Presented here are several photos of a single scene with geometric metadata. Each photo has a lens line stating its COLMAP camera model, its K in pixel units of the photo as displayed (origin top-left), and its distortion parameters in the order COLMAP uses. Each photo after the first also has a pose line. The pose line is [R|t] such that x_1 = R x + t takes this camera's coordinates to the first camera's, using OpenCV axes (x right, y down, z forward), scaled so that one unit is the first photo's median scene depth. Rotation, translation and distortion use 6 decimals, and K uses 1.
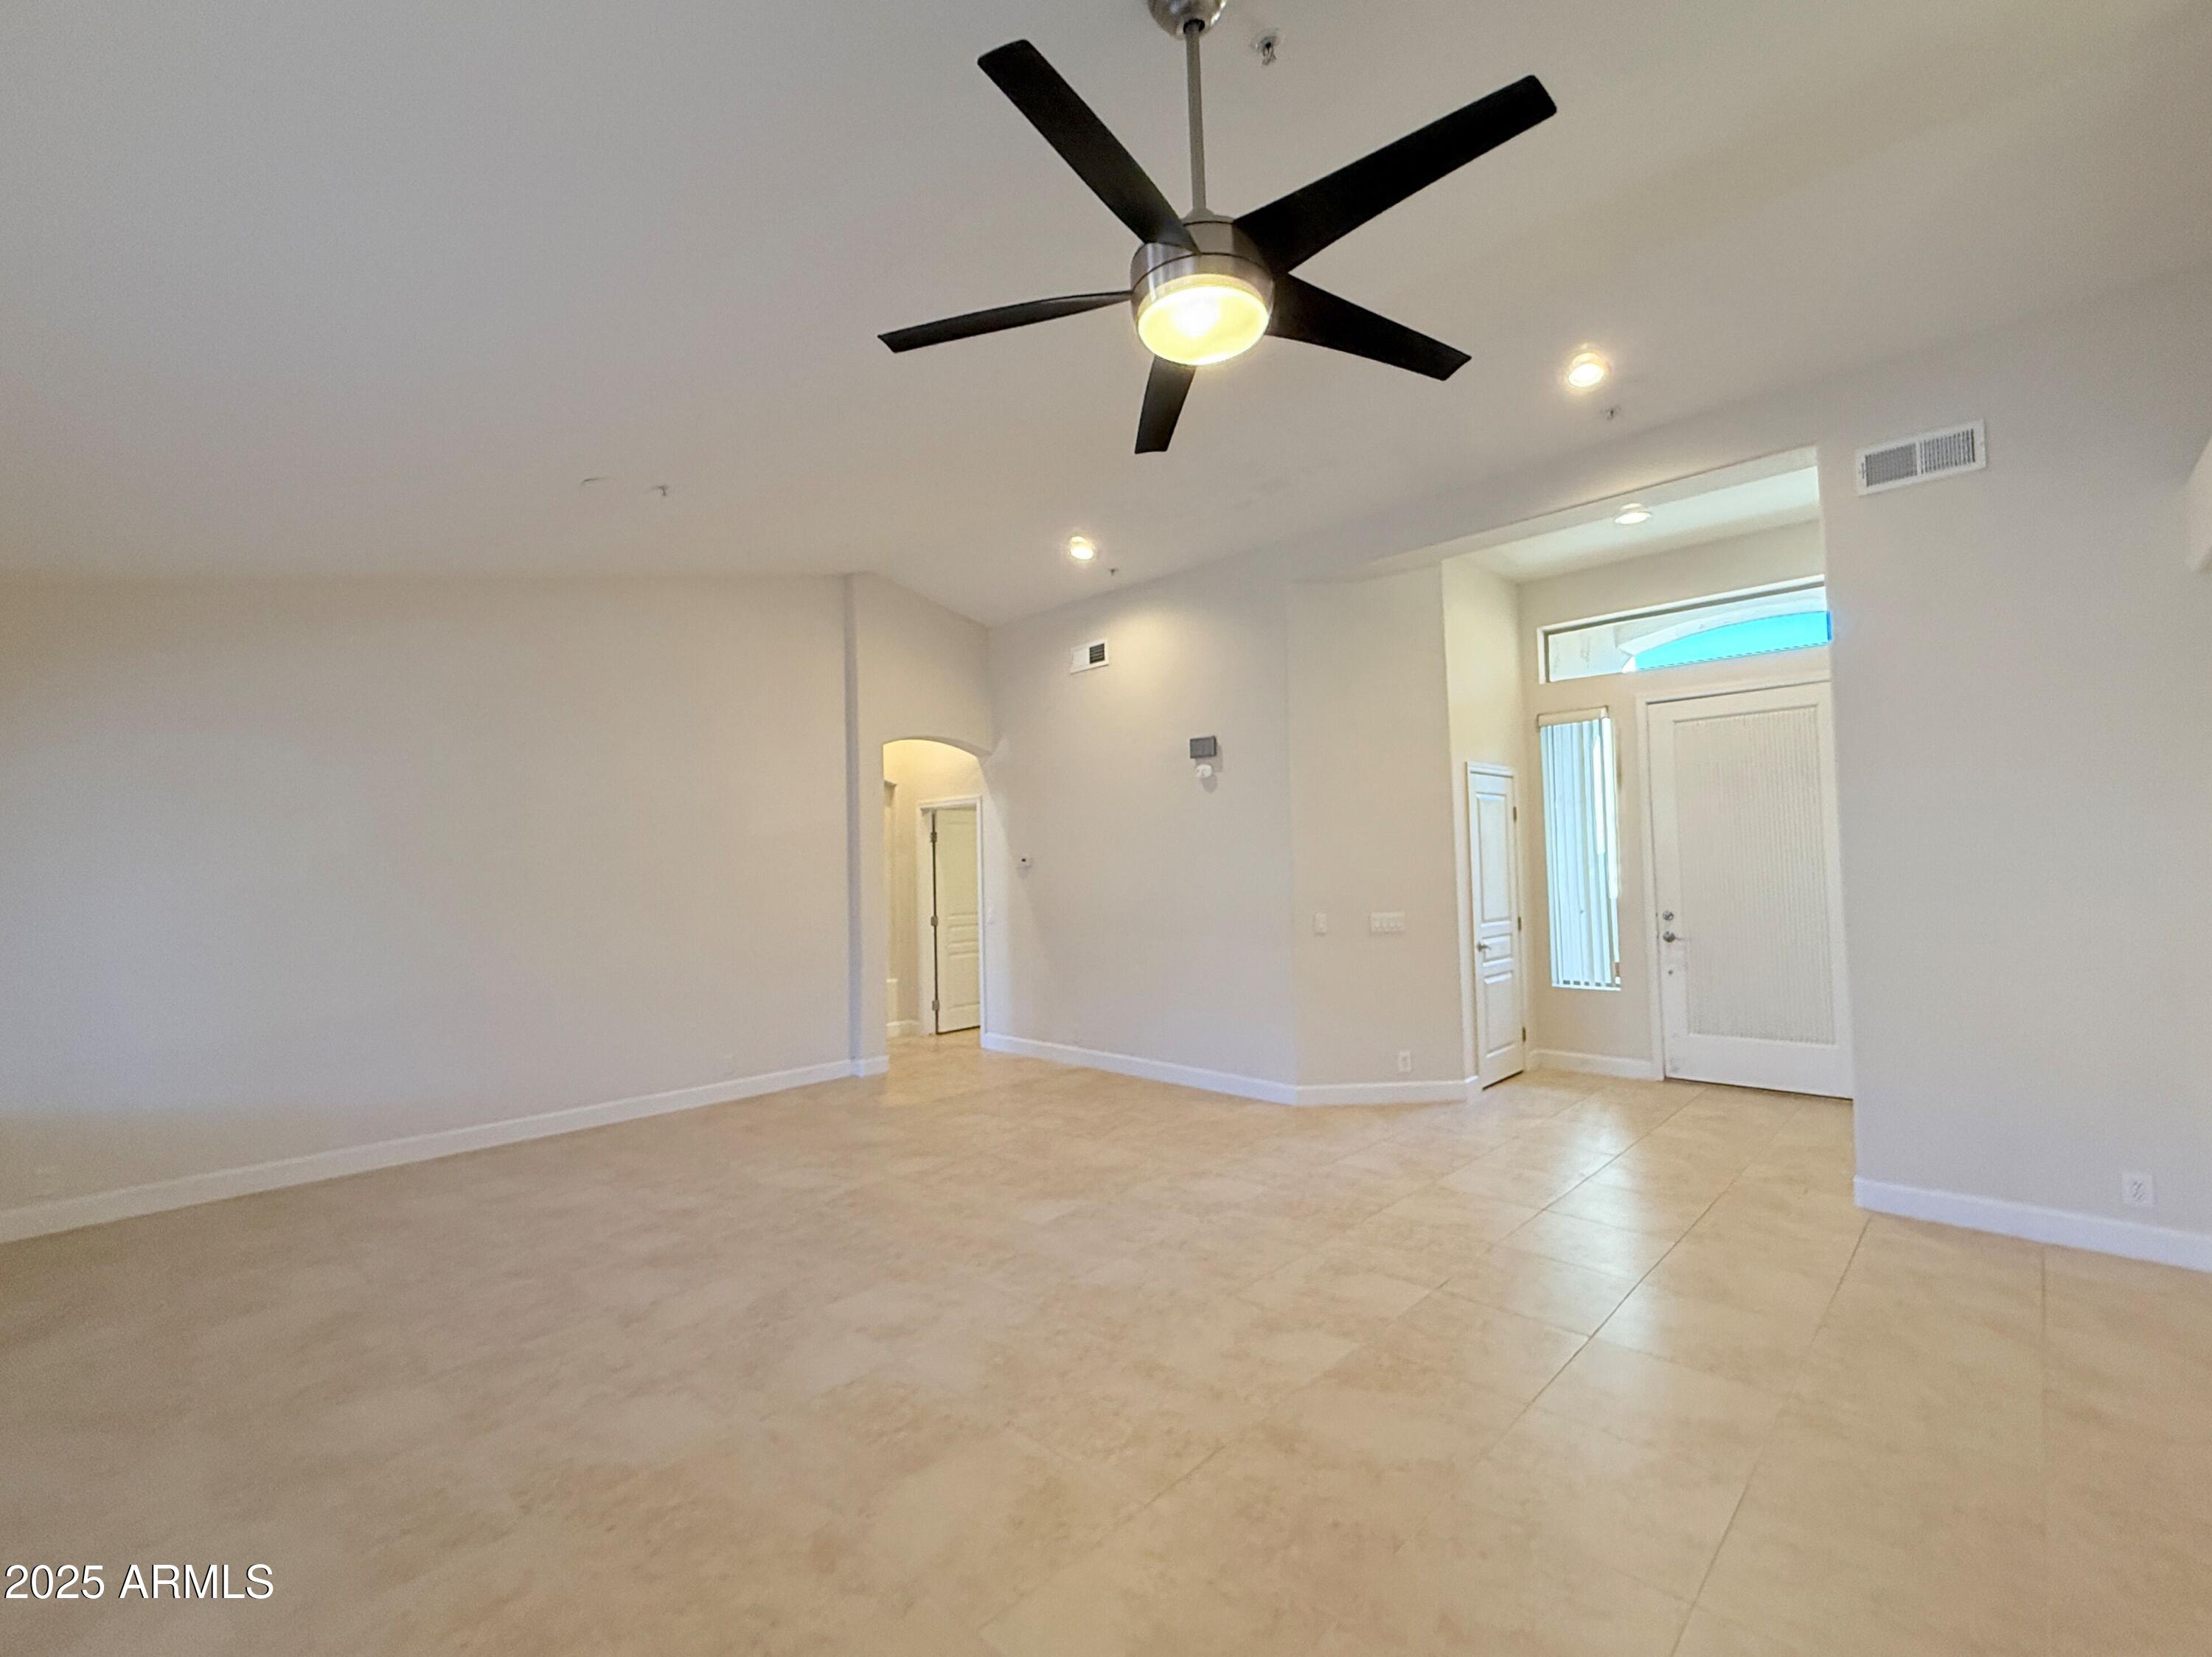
lens RADIAL K [[941.4, 0, 1106.0], [0, 941.4, 828.5], [0, 0, 1]] dist [-0.002775, -0.000267]
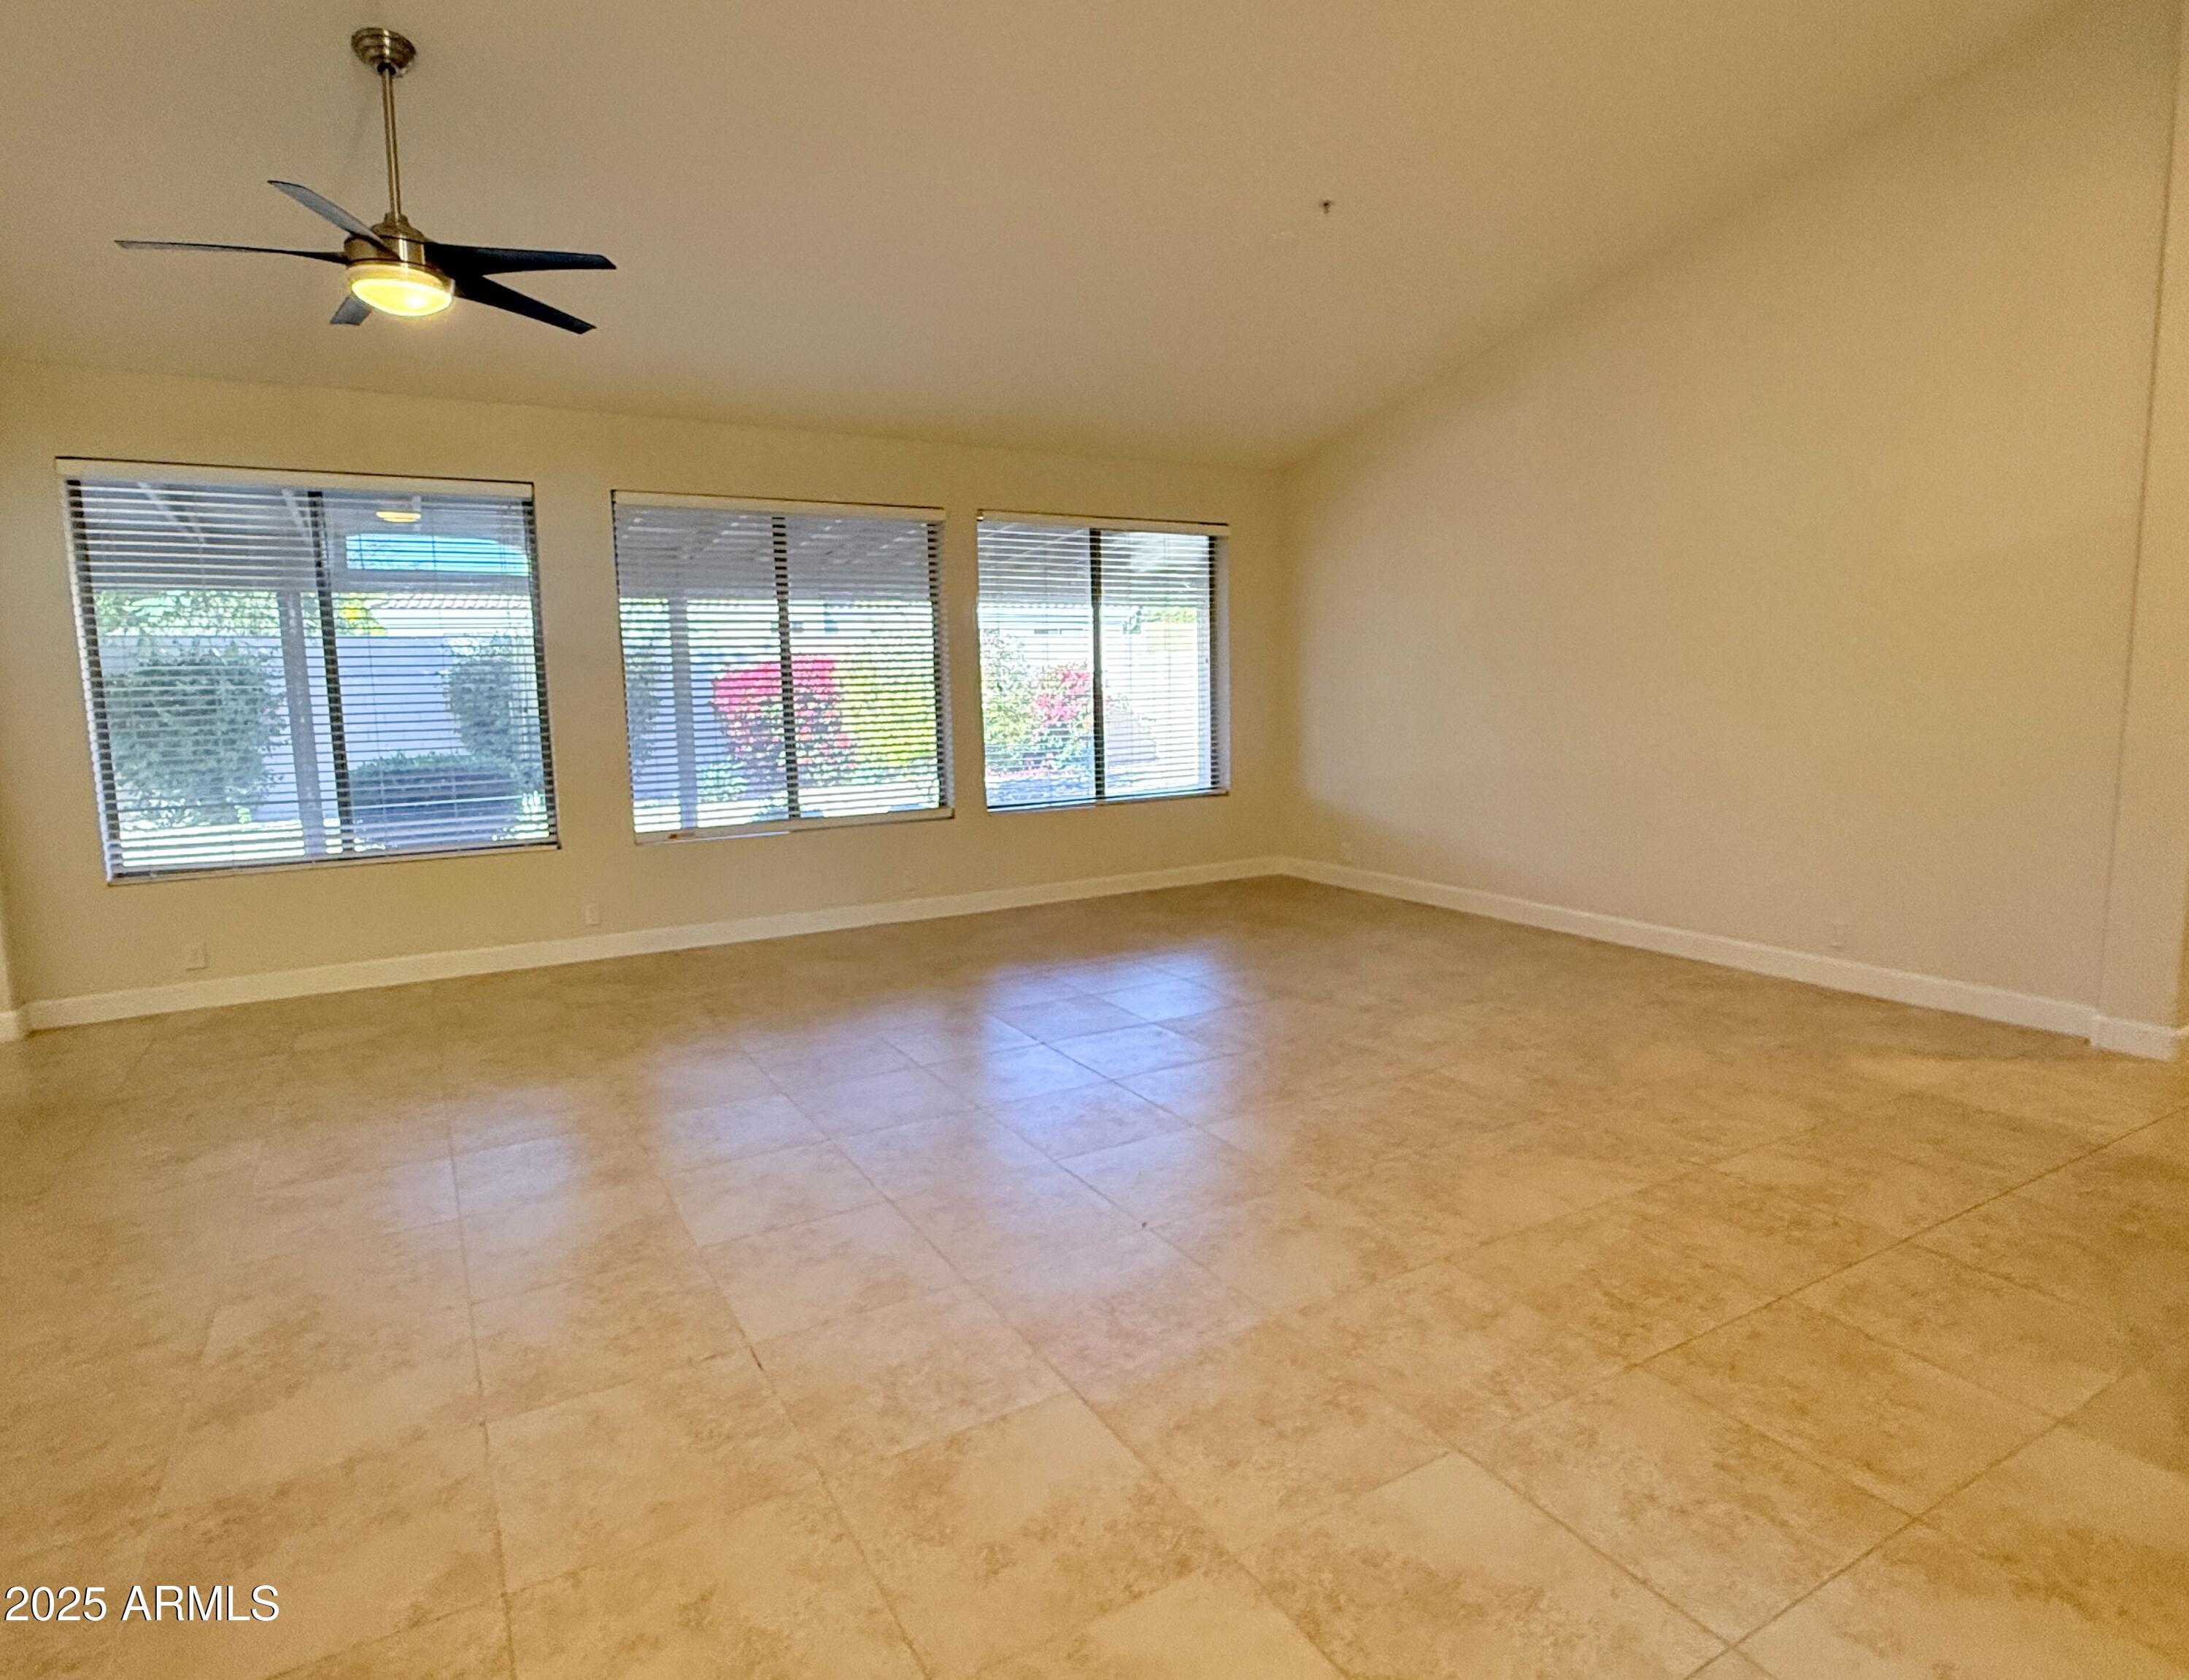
lens RADIAL K [[1183.0, 0, 1095.3], [0, 1183.0, 825.8], [0, 0, 1]] dist [-0.002520, 0.001572]
pose [[-0.264890, 0.146846, -0.953032, 0.758744], [0.065249, 0.988801, 0.134222, 0.053045], [0.962069, -0.026631, -0.271505, 1.117887]]
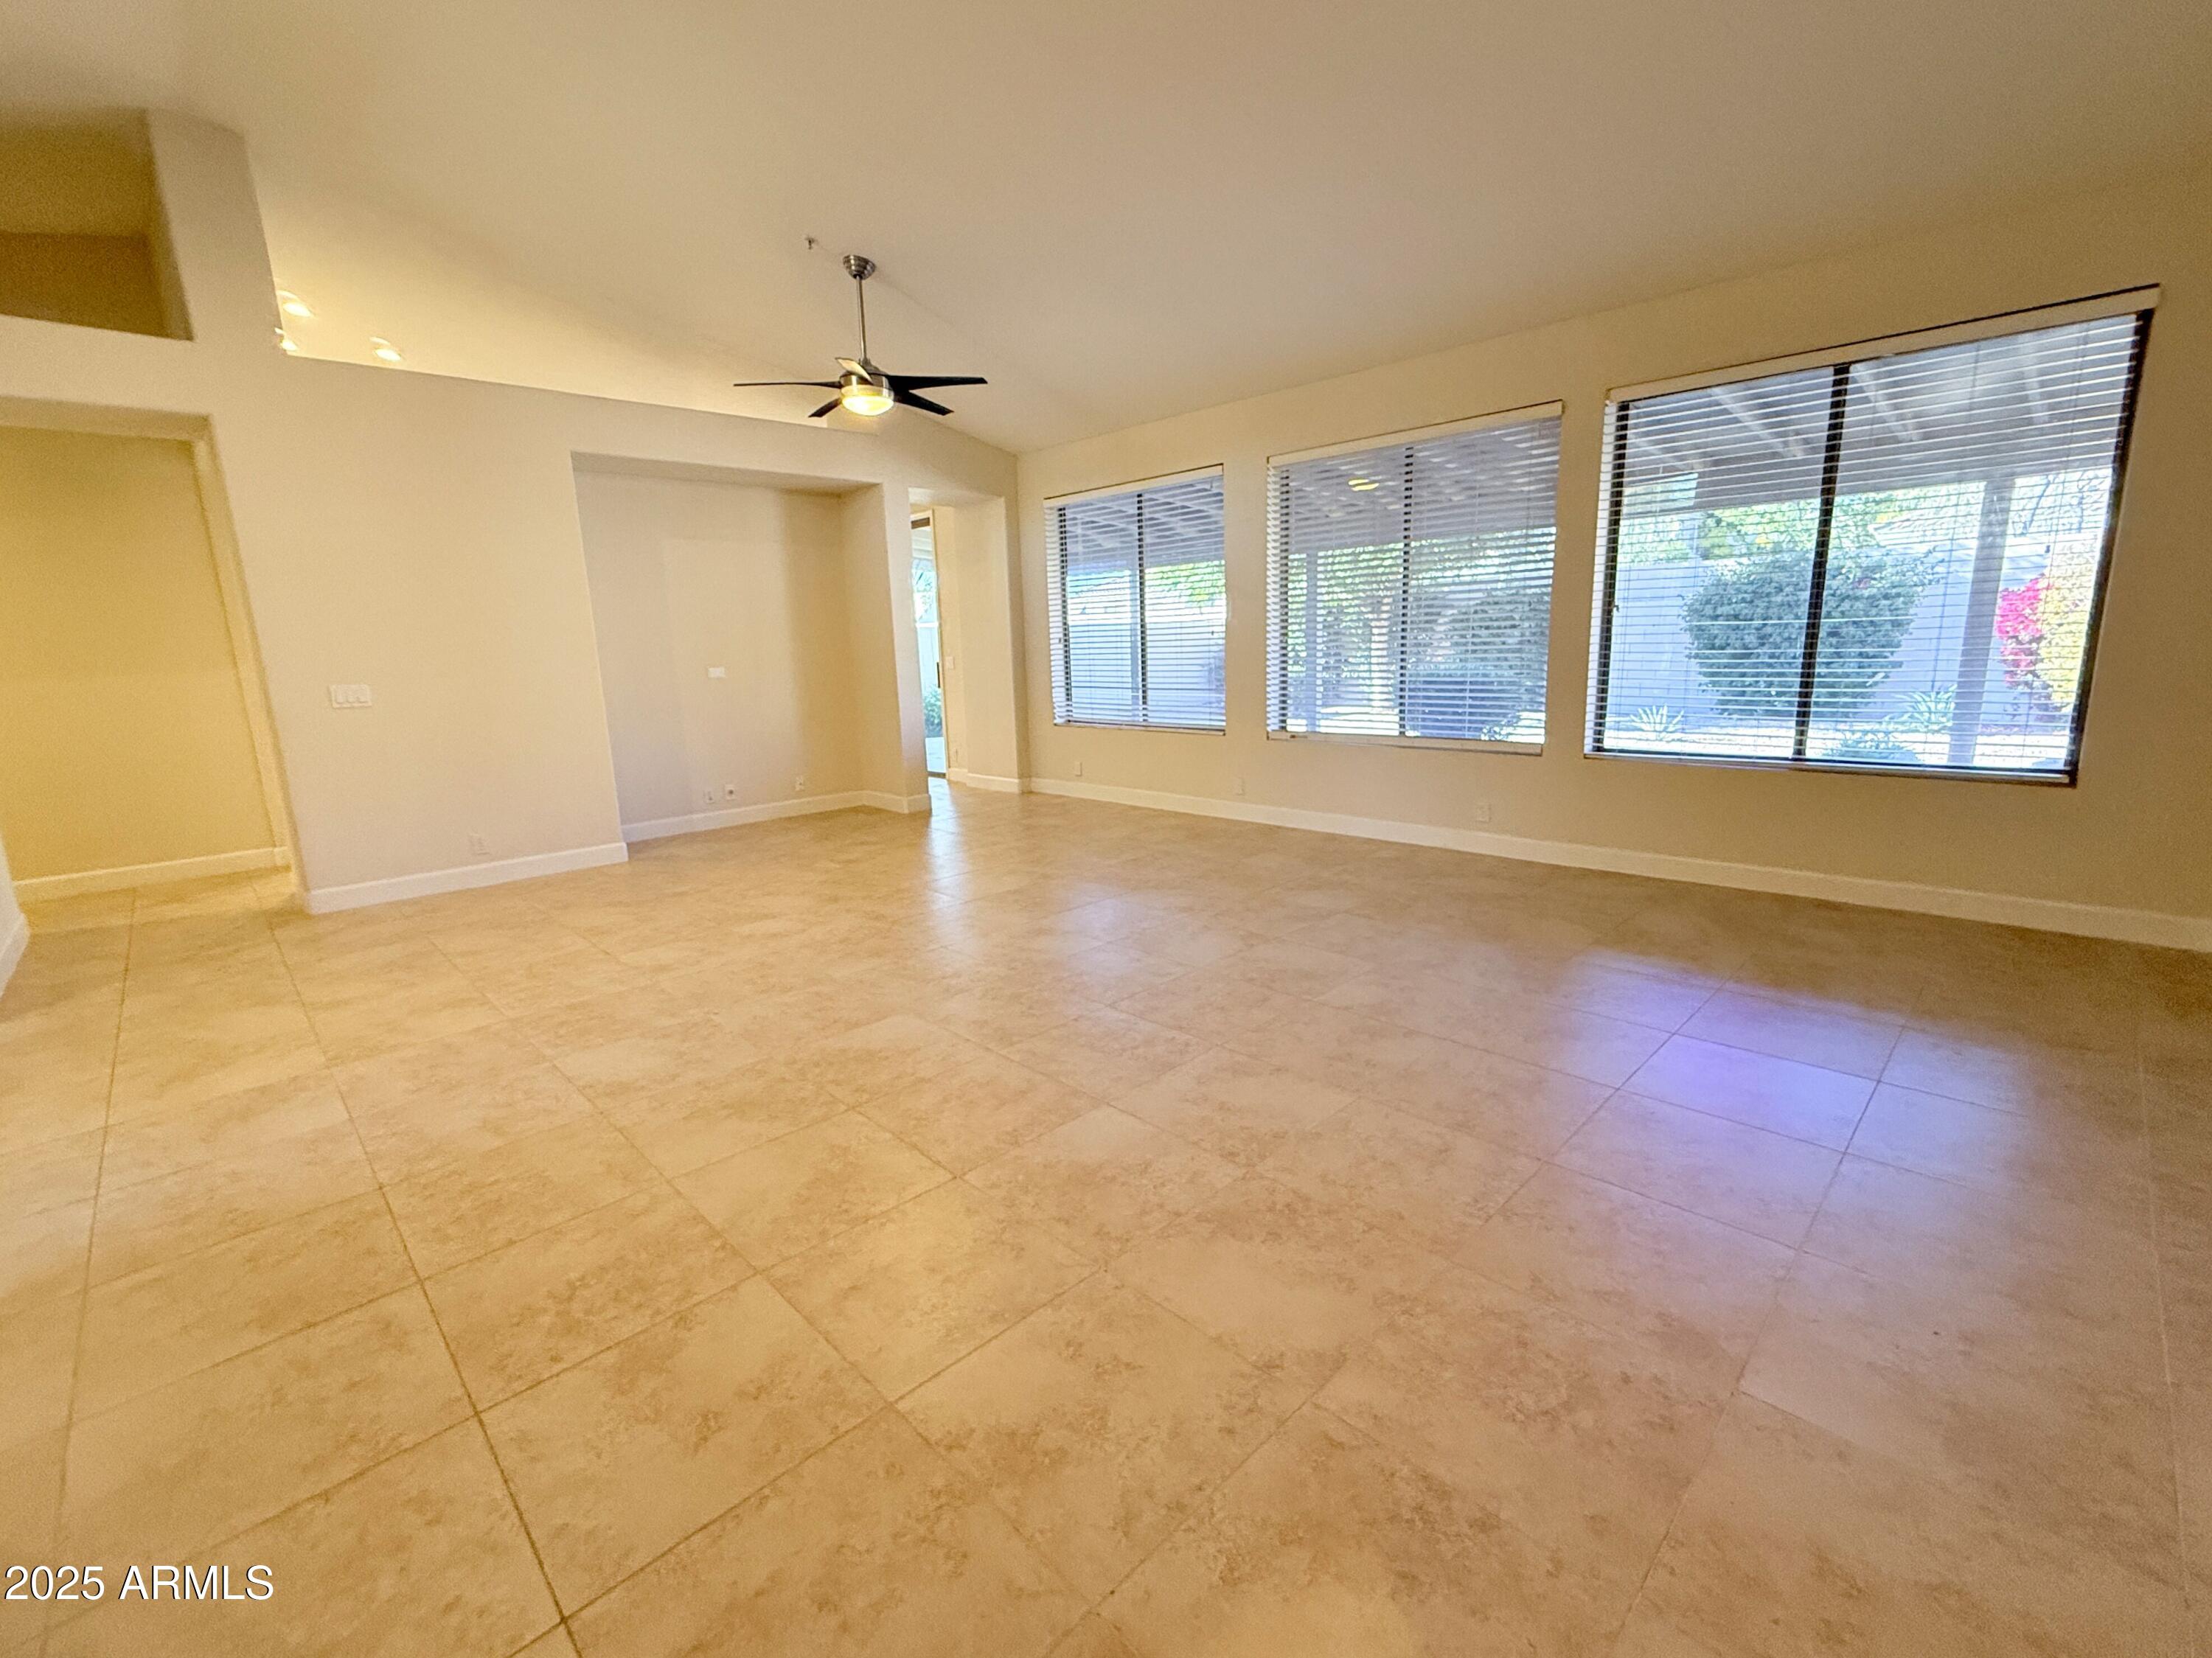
lens RADIAL K [[974.4, 0, 1111.4], [0, 974.4, 827.7], [0, 0, 1]] dist [0.008769, -0.006112]
pose [[-0.998110, 0.049732, 0.036103, -0.280631], [0.054579, 0.987354, 0.148838, 0.129983], [-0.028244, 0.150527, -0.988202, 1.736532]]
